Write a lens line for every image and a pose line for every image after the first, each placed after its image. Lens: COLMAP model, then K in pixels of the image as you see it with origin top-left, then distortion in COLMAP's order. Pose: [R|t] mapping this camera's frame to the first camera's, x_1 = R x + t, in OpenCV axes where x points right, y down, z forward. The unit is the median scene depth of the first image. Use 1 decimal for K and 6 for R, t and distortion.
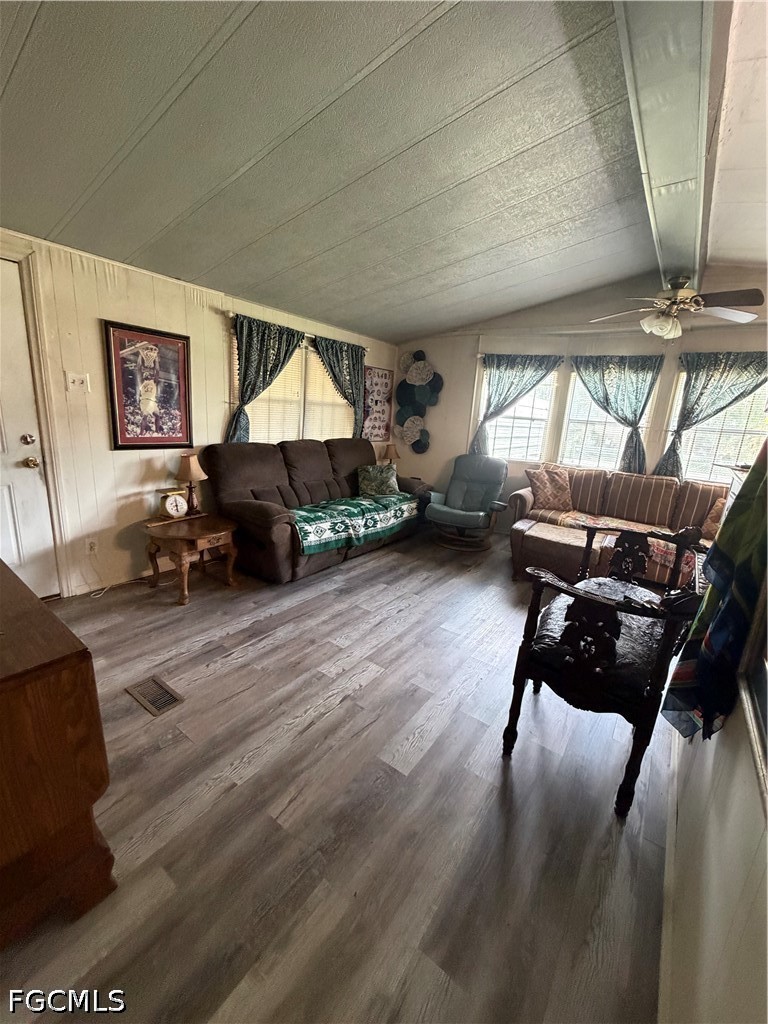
lens RADIAL K [[410.7, 0, 383.0], [0, 410.7, 511.4], [0, 0, 1]] dist [-0.002062, -0.000171]
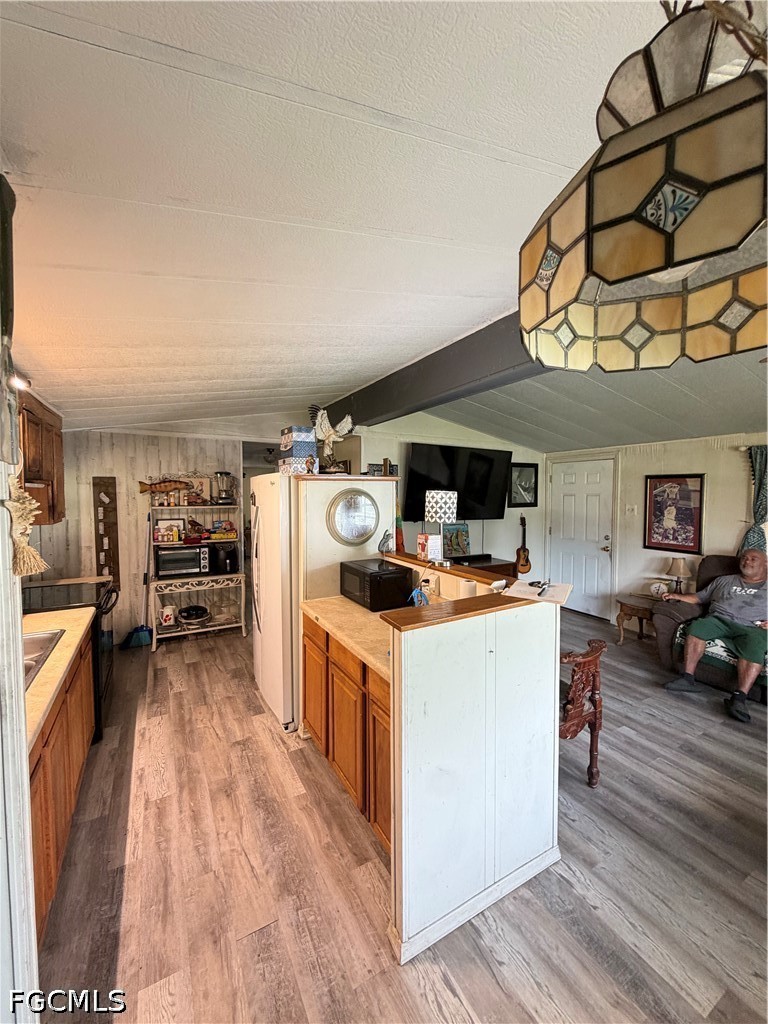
lens RADIAL K [[410.7, 0, 384.2], [0, 410.7, 510.3], [0, 0, 1]] dist [-0.002062, -0.000171]
pose [[-0.416172, -0.024196, -0.908964, 1.285530], [-0.239929, 0.967140, 0.084108, -0.183739], [0.877060, 0.253090, -0.408302, 0.709656]]
